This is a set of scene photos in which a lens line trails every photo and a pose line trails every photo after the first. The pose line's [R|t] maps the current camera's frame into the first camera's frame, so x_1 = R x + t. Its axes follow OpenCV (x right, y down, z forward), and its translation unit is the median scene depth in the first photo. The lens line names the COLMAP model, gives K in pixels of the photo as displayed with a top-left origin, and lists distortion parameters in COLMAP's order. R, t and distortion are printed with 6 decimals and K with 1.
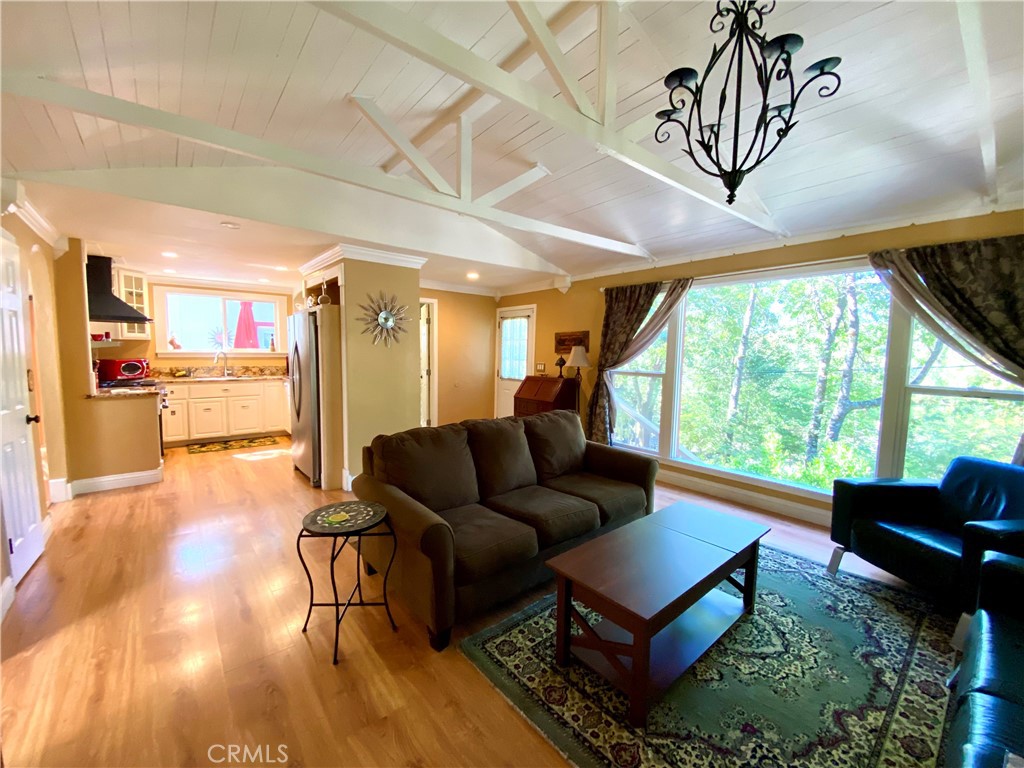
lens RADIAL K [[416.0, 0, 506.6], [0, 416.0, 386.6], [0, 0, 1]] dist [0.000824, -0.009460]
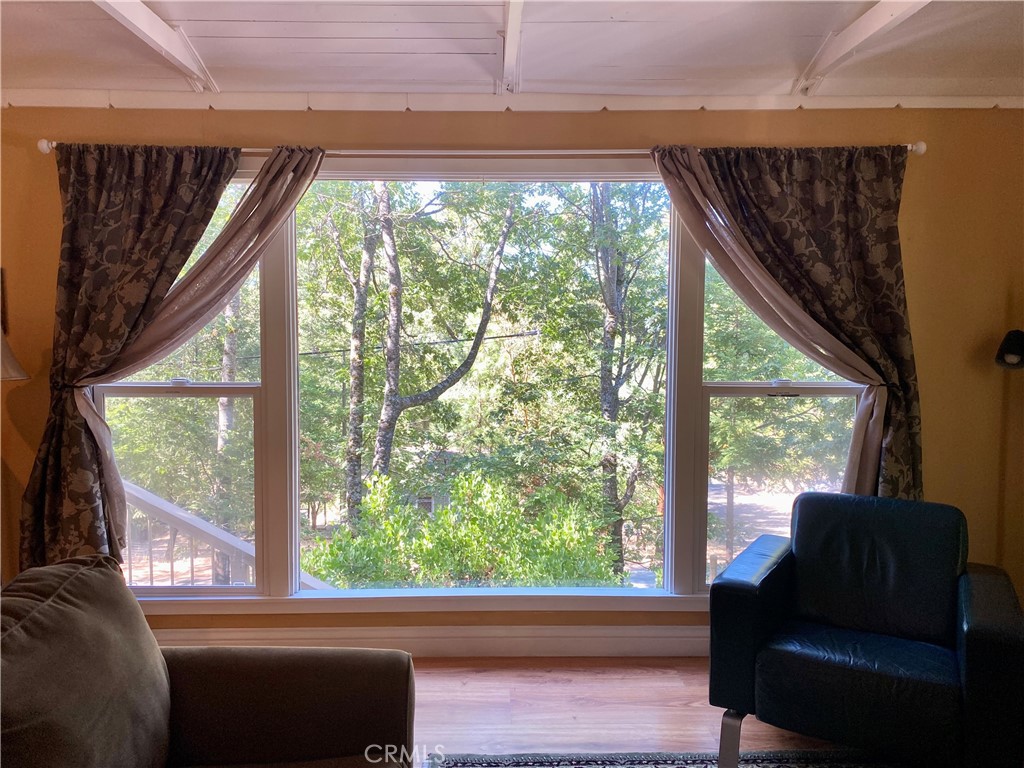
lens RADIAL K [[778.3, 0, 514.8], [0, 778.3, 383.0], [0, 0, 1]] dist [-0.029355, 0.031072]
pose [[0.614584, -0.070005, 0.785739, -0.043212], [0.073326, 0.996812, 0.031457, -0.037739], [-0.785436, 0.038282, 0.617758, 0.345935]]
